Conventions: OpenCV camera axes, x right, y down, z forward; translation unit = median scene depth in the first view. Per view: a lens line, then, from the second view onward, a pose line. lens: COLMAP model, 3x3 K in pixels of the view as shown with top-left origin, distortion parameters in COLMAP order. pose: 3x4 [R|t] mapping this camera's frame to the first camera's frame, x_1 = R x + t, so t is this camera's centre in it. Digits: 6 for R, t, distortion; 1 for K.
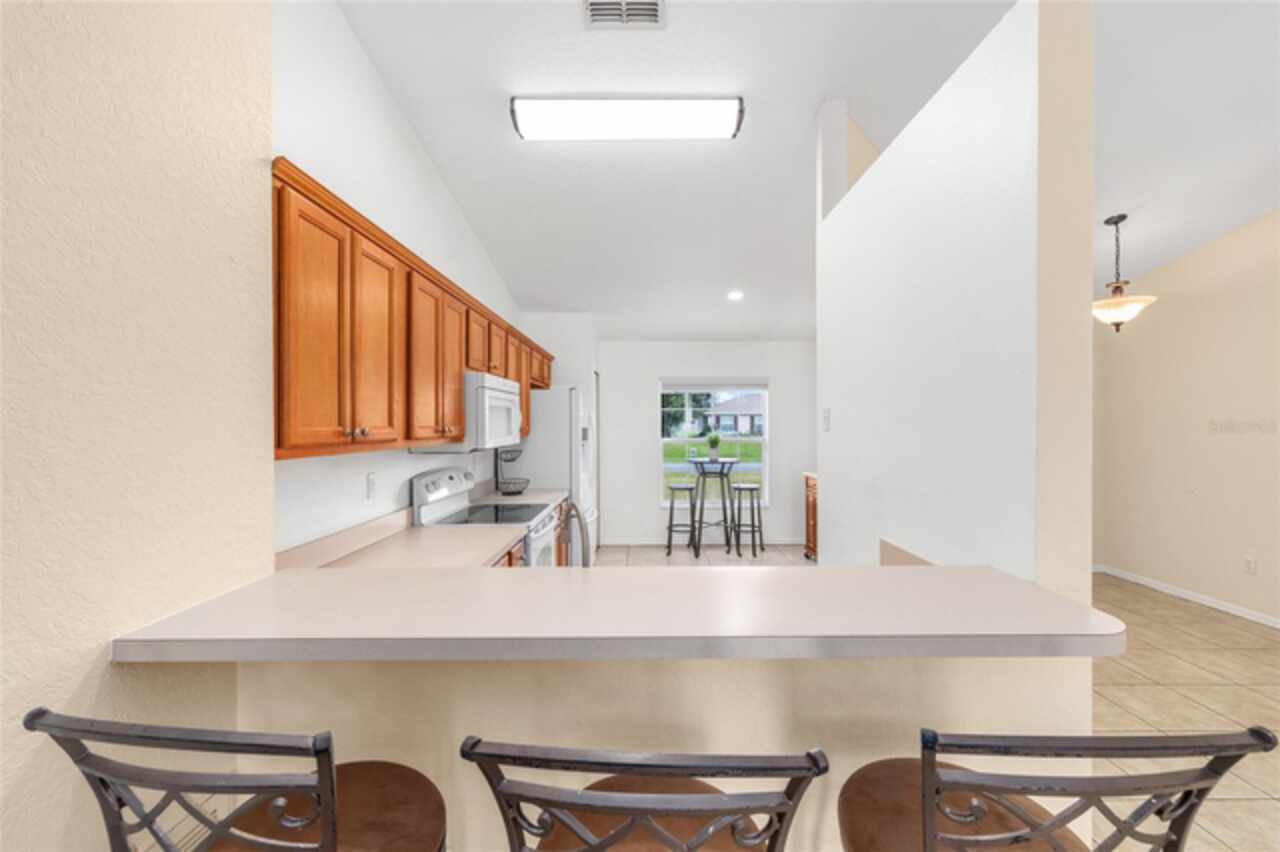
lens RADIAL K [[516.2, 0, 650.4], [0, 516.2, 426.9], [0, 0, 1]] dist [0.009248, -0.000051]
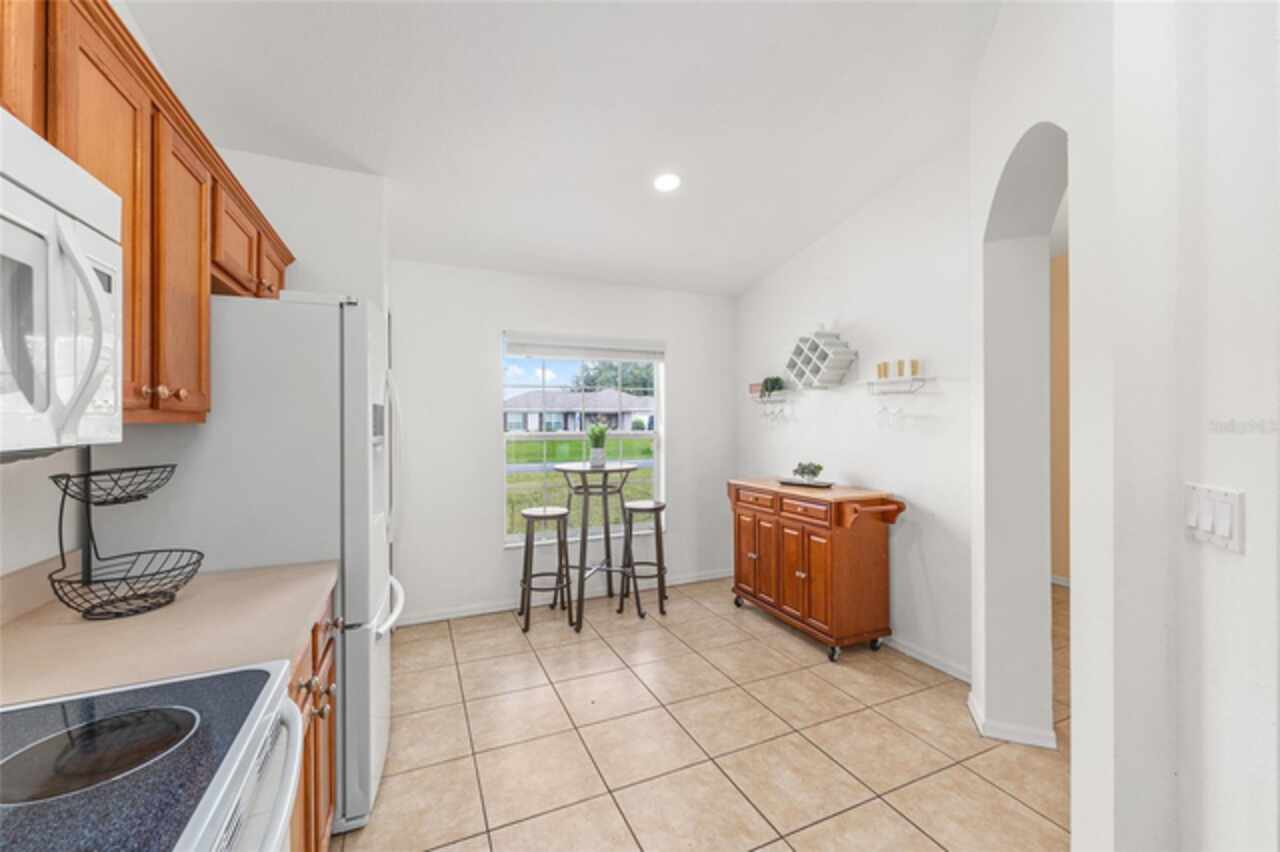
lens RADIAL K [[511.4, 0, 643.4], [0, 511.4, 429.3], [0, 0, 1]] dist [-0.000921, 0.000098]
pose [[0.918486, -0.006310, 0.395404, -0.072098], [0.003132, 0.999957, 0.008683, 0.013810], [-0.395442, -0.006737, 0.918466, 0.405664]]
